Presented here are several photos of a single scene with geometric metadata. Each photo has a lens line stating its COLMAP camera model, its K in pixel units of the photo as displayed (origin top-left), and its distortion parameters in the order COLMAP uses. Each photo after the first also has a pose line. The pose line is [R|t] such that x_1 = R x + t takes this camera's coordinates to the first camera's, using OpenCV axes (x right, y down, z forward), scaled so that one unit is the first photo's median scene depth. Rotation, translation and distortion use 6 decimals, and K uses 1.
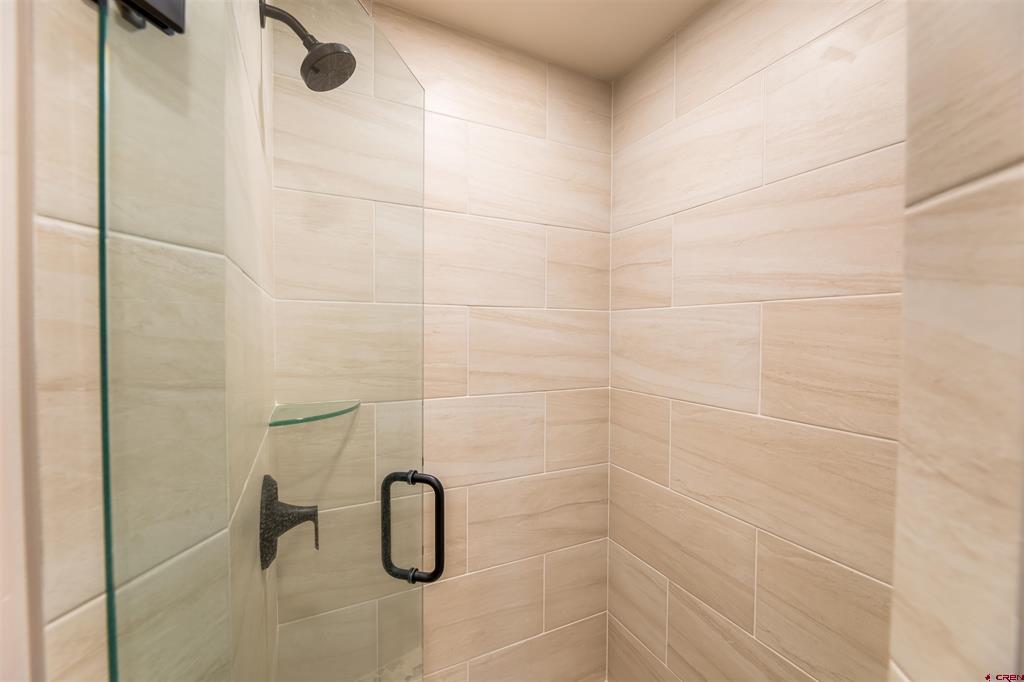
lens RADIAL K [[416.8, 0, 512.4], [0, 416.8, 337.1], [0, 0, 1]] dist [-0.001418, -0.000244]
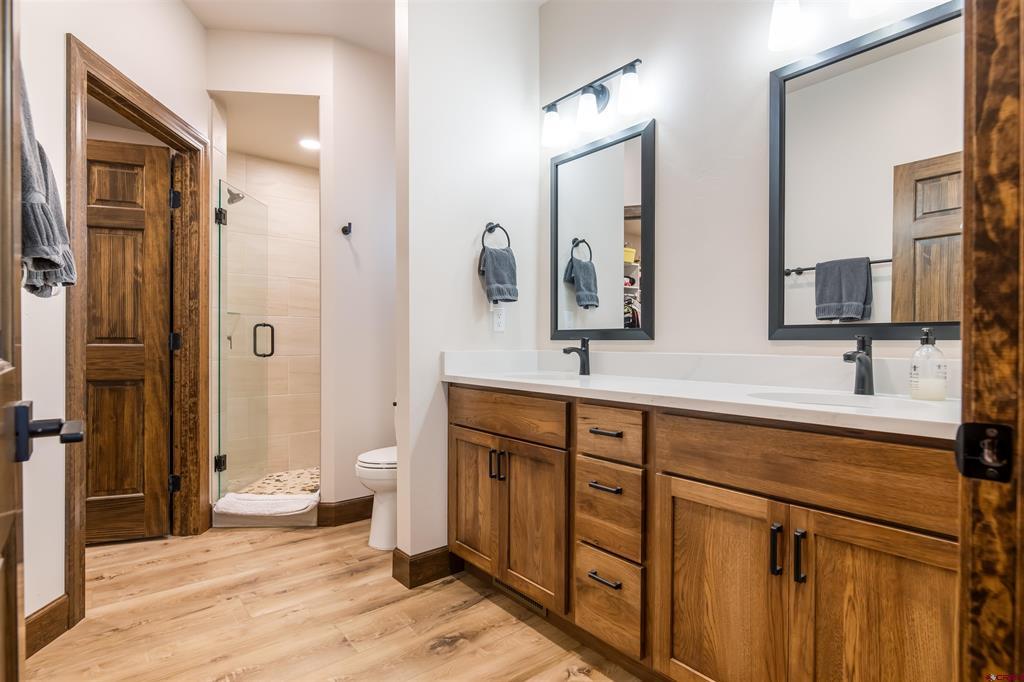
lens RADIAL K [[521.9, 0, 512.0], [0, 521.9, 341.0], [0, 0, 1]] dist [0.000117, -0.000112]
pose [[0.976480, -0.006046, 0.215524, 0.444842], [0.008827, 0.999890, -0.011944, 0.298710], [-0.215428, 0.013565, 0.976426, -1.949631]]
